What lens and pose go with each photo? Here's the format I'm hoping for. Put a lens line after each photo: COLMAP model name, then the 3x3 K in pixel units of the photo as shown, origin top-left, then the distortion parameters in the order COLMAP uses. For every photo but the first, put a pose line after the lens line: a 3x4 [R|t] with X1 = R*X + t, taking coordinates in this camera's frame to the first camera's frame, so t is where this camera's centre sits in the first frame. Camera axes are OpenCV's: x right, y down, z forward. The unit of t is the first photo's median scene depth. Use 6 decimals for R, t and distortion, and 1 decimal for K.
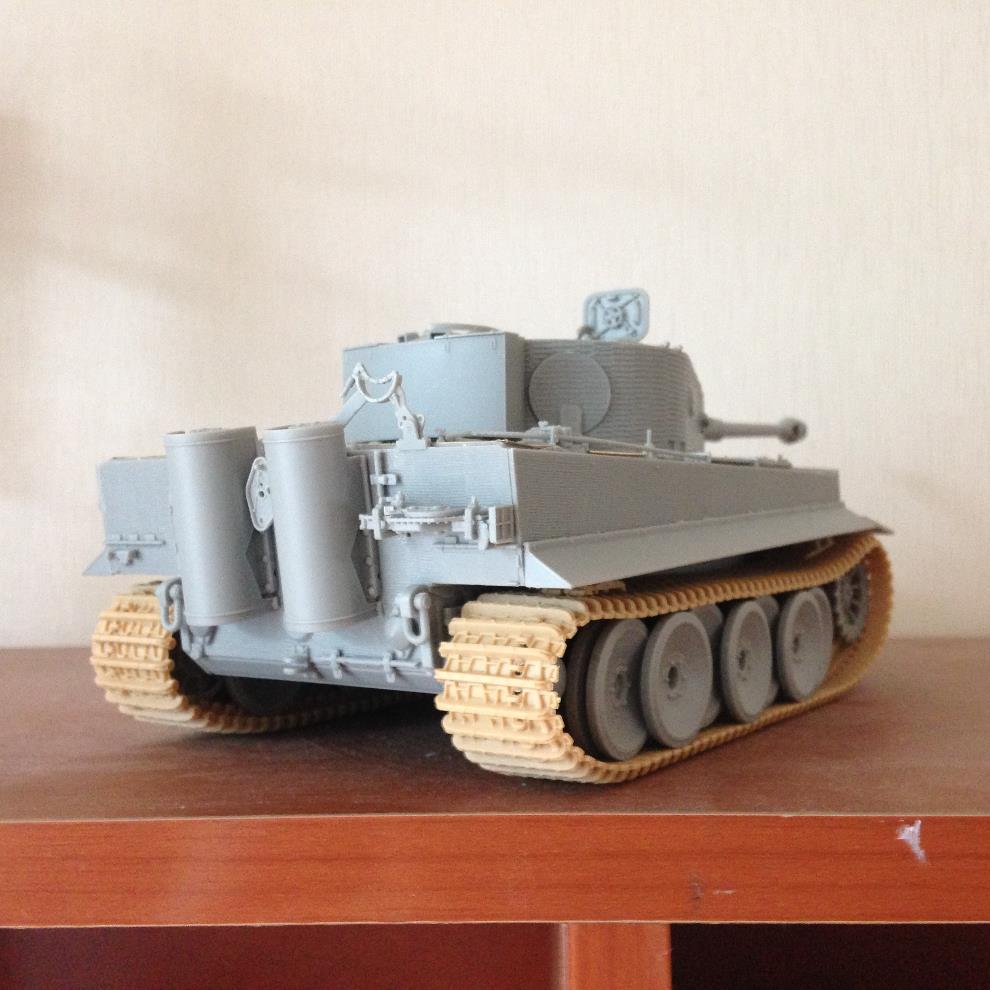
lens RADIAL K [[1267.2, 0, 495.0], [0, 1267.2, 495.0], [0, 0, 1]] dist [0.168652, -0.347776]
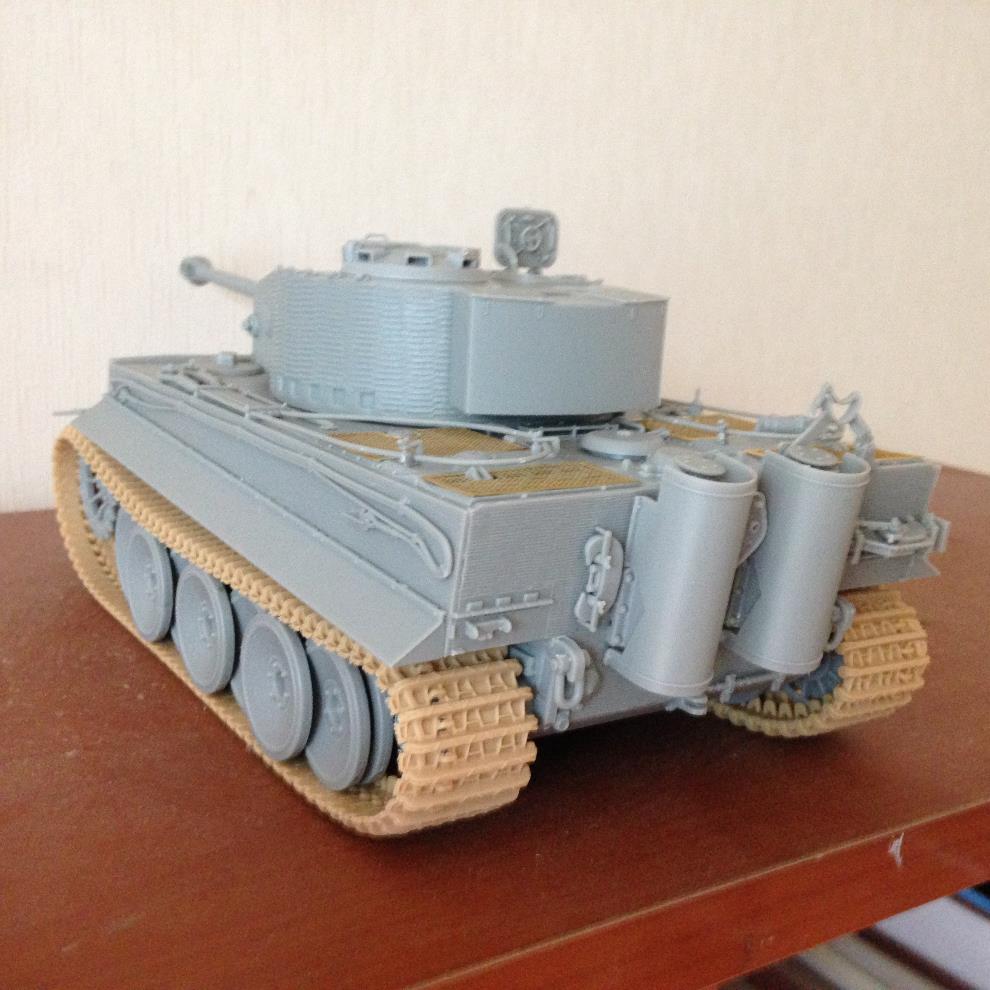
lens RADIAL K [[1267.2, 0, 495.0], [0, 1267.2, 495.0], [0, 0, 1]] dist [0.168652, -0.347776]
pose [[0.366439, -0.173203, 0.914179, -0.932481], [-0.071026, 0.974447, 0.213091, -0.178412], [-0.927727, -0.143015, 0.344773, 0.775415]]
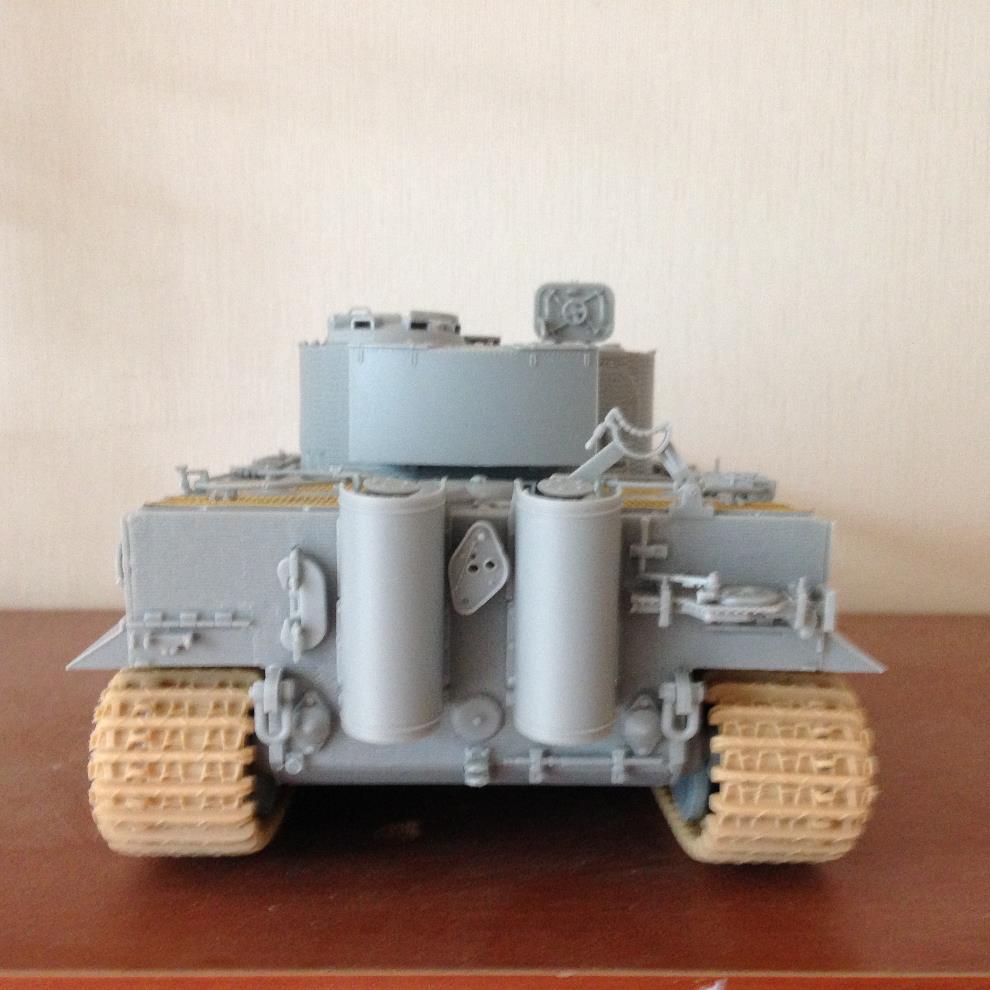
lens RADIAL K [[1220.3, 0, 495.0], [0, 1220.3, 495.0], [0, 0, 1]] dist [0.161141, -0.459677]
pose [[0.812138, -0.034940, 0.582418, -0.544786], [-0.022611, 0.995571, 0.091254, -0.101887], [-0.583027, -0.087280, 0.807751, 0.356015]]
